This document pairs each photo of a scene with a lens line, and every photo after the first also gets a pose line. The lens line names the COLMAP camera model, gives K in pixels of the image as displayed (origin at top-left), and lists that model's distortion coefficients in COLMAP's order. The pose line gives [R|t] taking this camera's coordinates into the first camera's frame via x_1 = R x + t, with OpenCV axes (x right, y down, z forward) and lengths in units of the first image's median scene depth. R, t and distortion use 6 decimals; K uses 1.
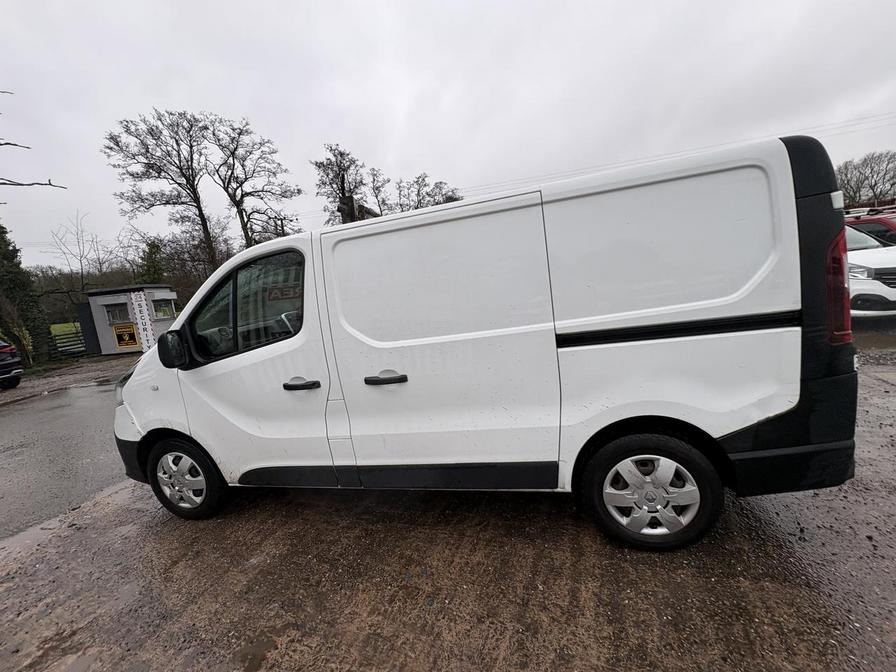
lens RADIAL K [[354.2, 0, 447.2], [0, 354.2, 333.8], [0, 0, 1]] dist [-0.000464, -0.000343]
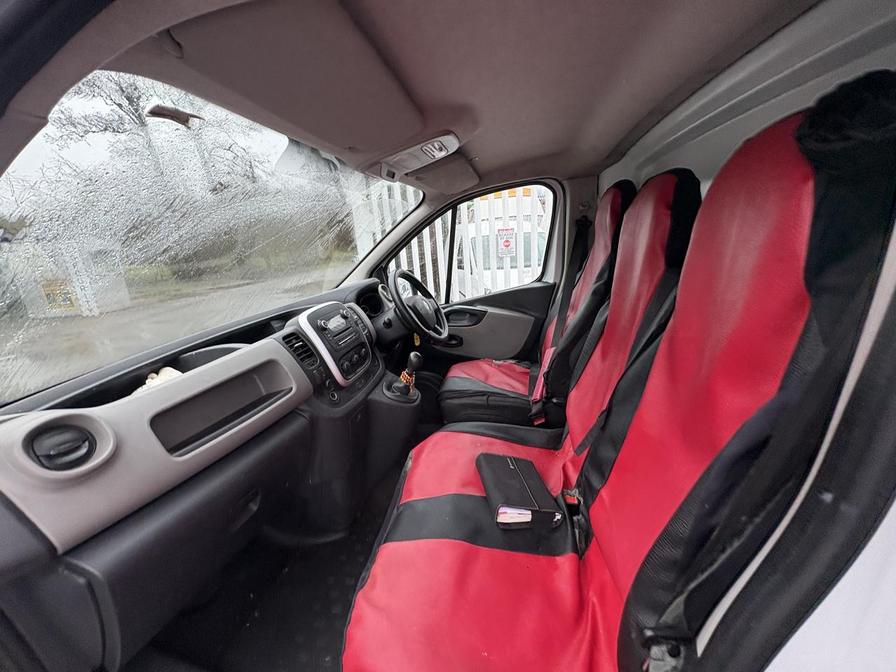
lens RADIAL K [[354.2, 0, 443.3], [0, 354.2, 336.2], [0, 0, 1]] dist [-0.000464, -0.000343]
pose [[0.998360, 0.018201, 0.054282, -0.048891], [-0.024446, 0.992866, 0.116706, -0.010800], [-0.051771, -0.117842, 0.991682, 0.092167]]
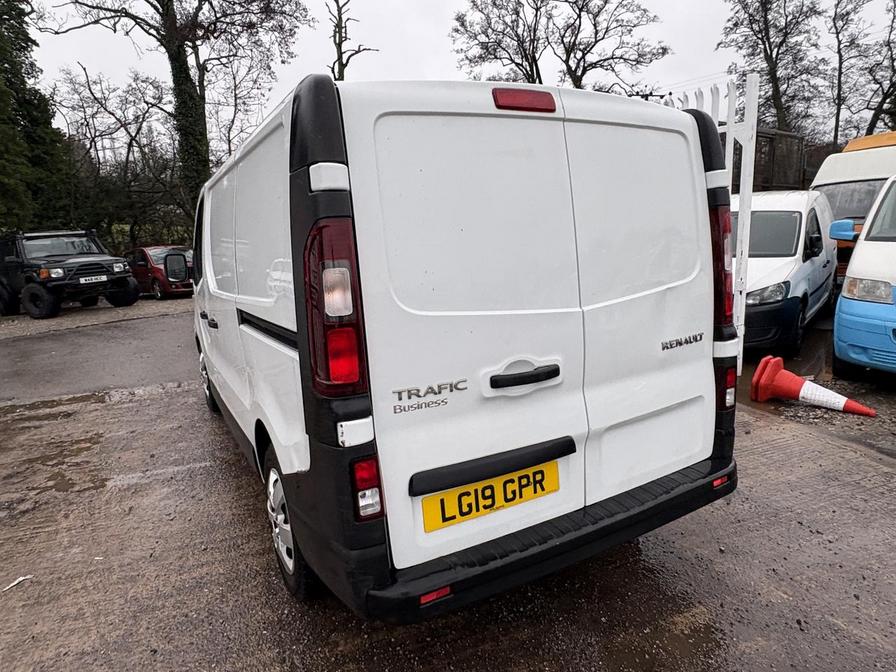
lens RADIAL K [[554.5, 0, 451.2], [0, 554.5, 329.9], [0, 0, 1]] dist [-0.000232, 0.002454]
pose [[0.682264, 0.213929, -0.699107, 0.148932], [-0.141345, 0.976787, 0.160961, -0.021830], [0.717313, -0.011003, 0.696664, 0.029155]]
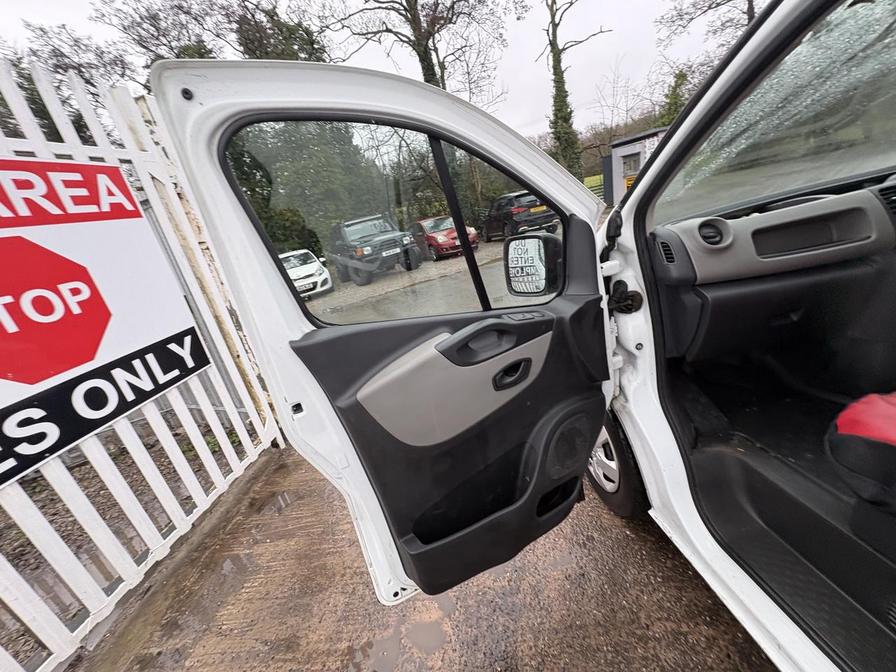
lens RADIAL K [[354.2, 0, 448.2], [0, 354.2, 338.0], [0, 0, 1]] dist [-0.000464, -0.000343]
pose [[0.359278, 0.358232, -0.861736, -0.039197], [0.023588, 0.919610, 0.392125, -0.006622], [0.932933, -0.161208, 0.321945, 0.064199]]
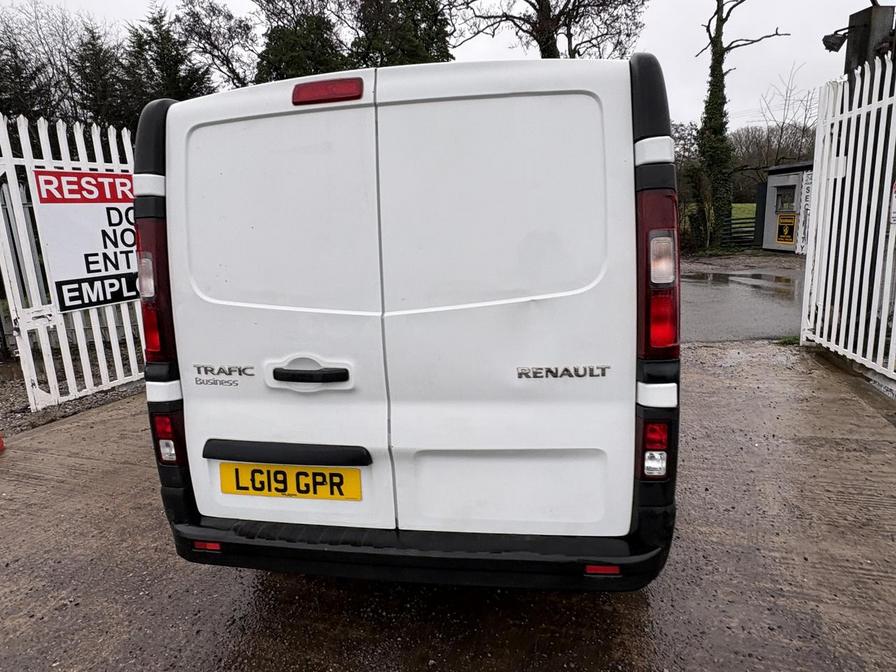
lens RADIAL K [[554.5, 0, 449.1], [0, 554.5, 331.2], [0, 0, 1]] dist [-0.000232, 0.002454]
pose [[0.070493, 0.297888, -0.951994, 0.180563], [-0.107025, 0.951118, 0.289689, -0.036693], [0.991754, 0.081466, 0.098929, 0.112772]]
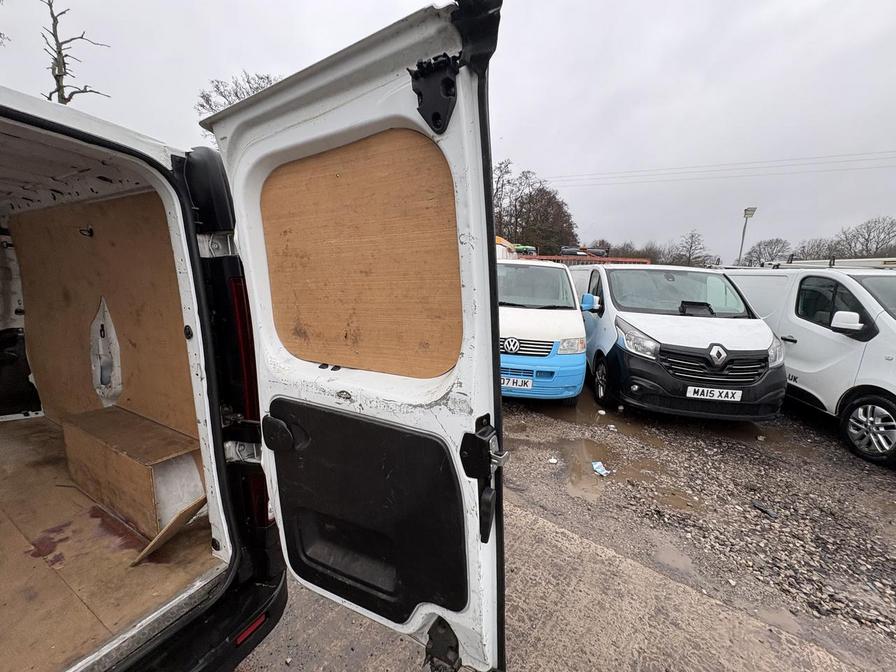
lens RADIAL K [[354.2, 0, 447.3], [0, 354.2, 340.2], [0, 0, 1]] dist [-0.000464, -0.000343]
pose [[0.955012, 0.200535, -0.218488, 0.141151], [-0.190858, 0.979479, 0.064757, -0.035262], [0.226990, -0.020144, 0.973689, 0.099018]]
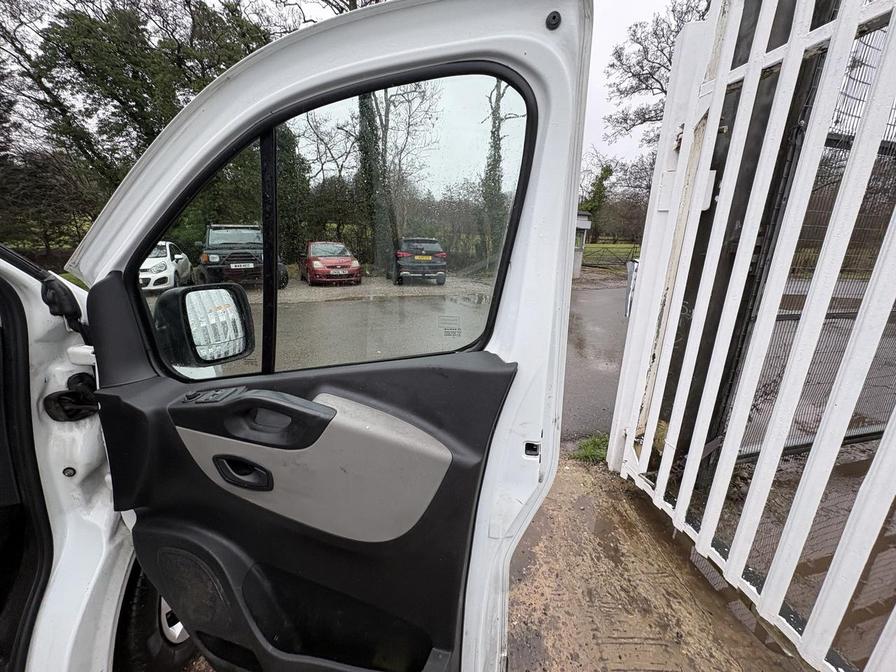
lens RADIAL K [[354.2, 0, 448.4], [0, 354.2, 335.8], [0, 0, 1]] dist [-0.000464, -0.000343]
pose [[0.370845, 0.360198, -0.855998, -0.012611], [-0.202503, 0.930905, 0.303988, -0.033479], [0.906348, 0.060610, 0.418162, 0.219506]]
